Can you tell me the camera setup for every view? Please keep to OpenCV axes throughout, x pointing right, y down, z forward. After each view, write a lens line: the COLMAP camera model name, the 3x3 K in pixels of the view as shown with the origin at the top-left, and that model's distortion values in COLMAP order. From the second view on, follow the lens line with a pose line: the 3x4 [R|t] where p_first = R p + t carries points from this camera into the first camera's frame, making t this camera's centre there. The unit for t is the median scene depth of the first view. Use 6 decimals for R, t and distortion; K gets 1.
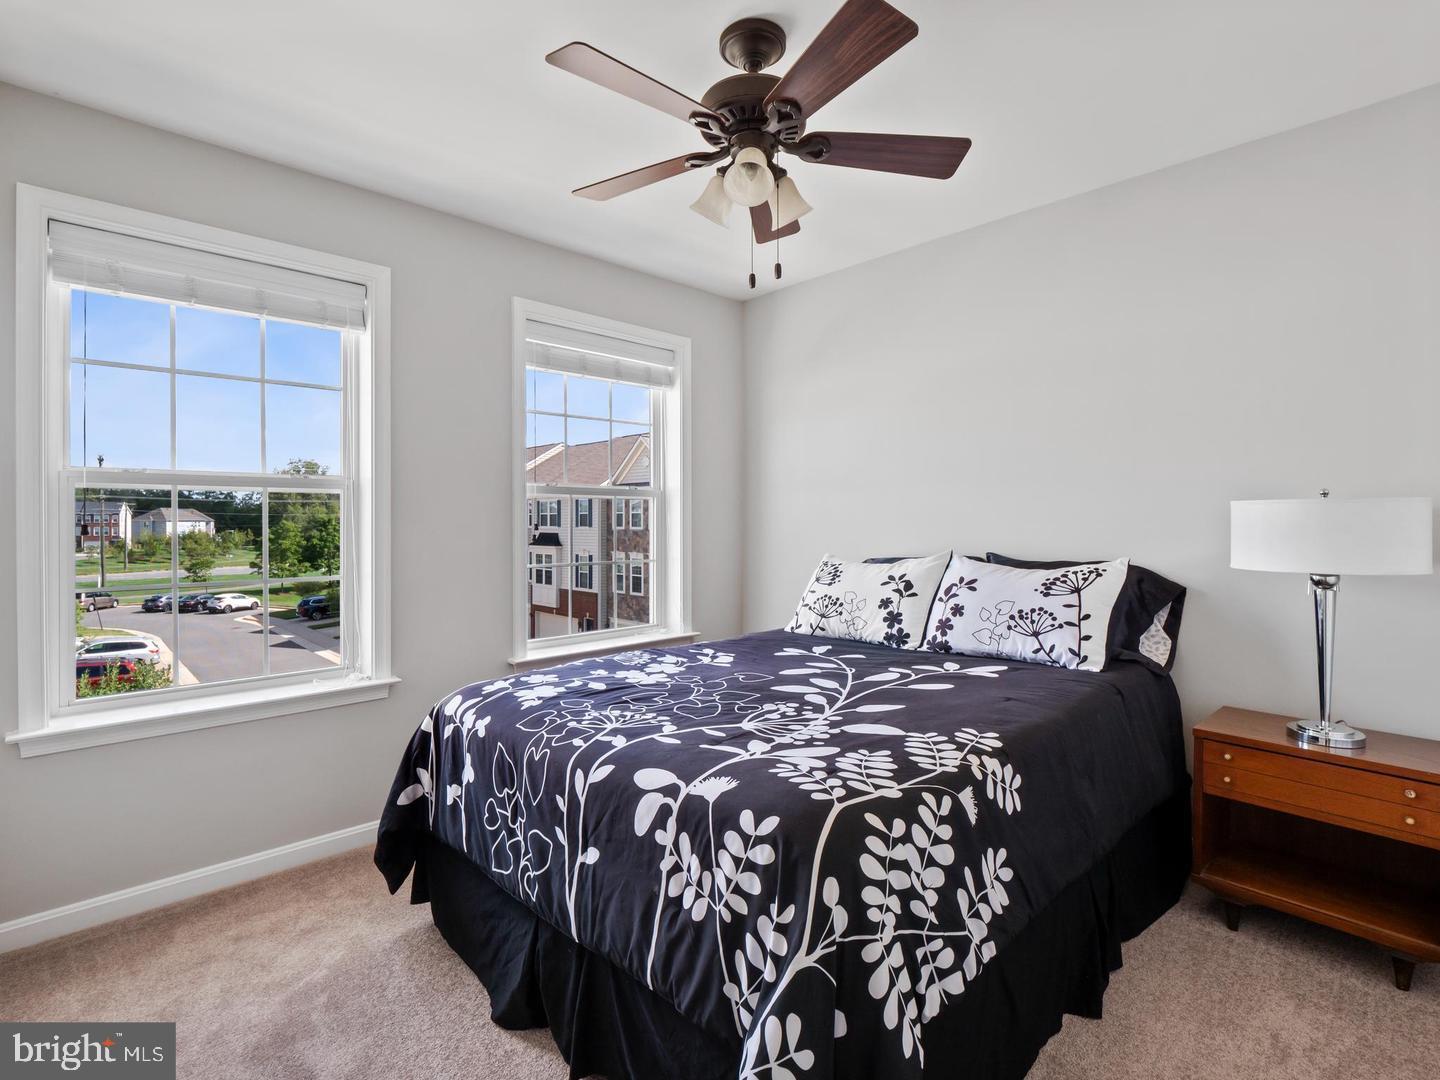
lens RADIAL K [[707.0, 0, 714.0], [0, 707.0, 529.6], [0, 0, 1]] dist [-0.010938, -0.002584]
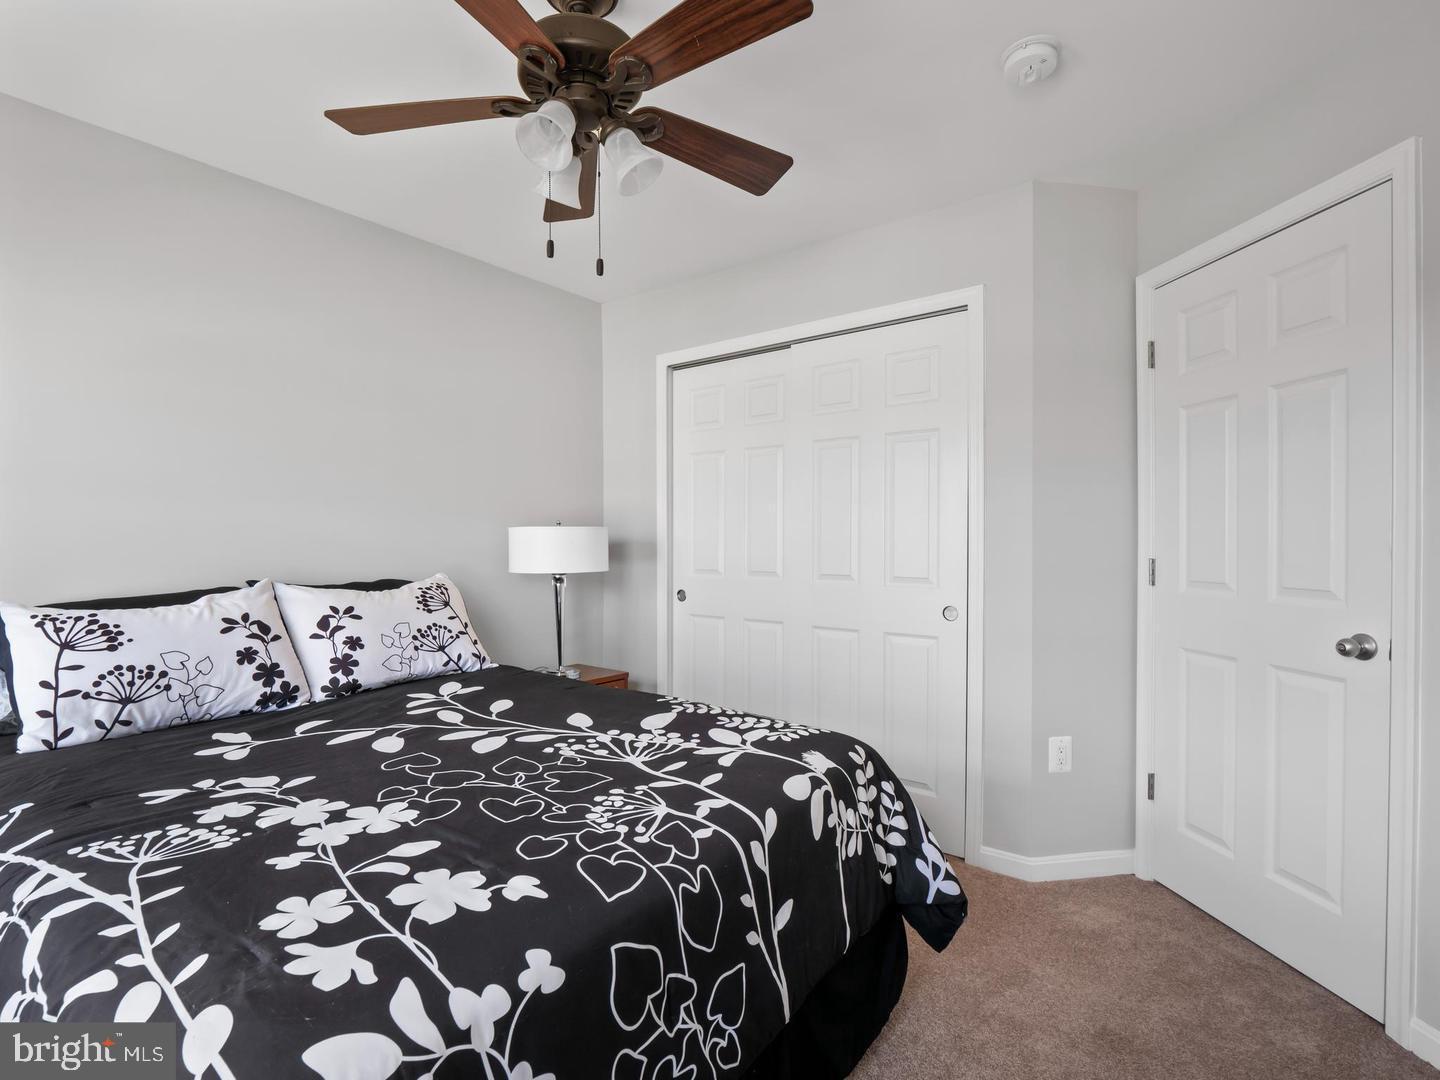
lens RADIAL K [[707.0, 0, 713.7], [0, 707.0, 540.9], [0, 0, 1]] dist [-0.010938, -0.002584]
pose [[-0.161676, -0.000198, 0.986844, -0.645755], [0.017564, 0.999841, 0.003078, -0.008104], [-0.986688, 0.017831, -0.161647, 0.762509]]
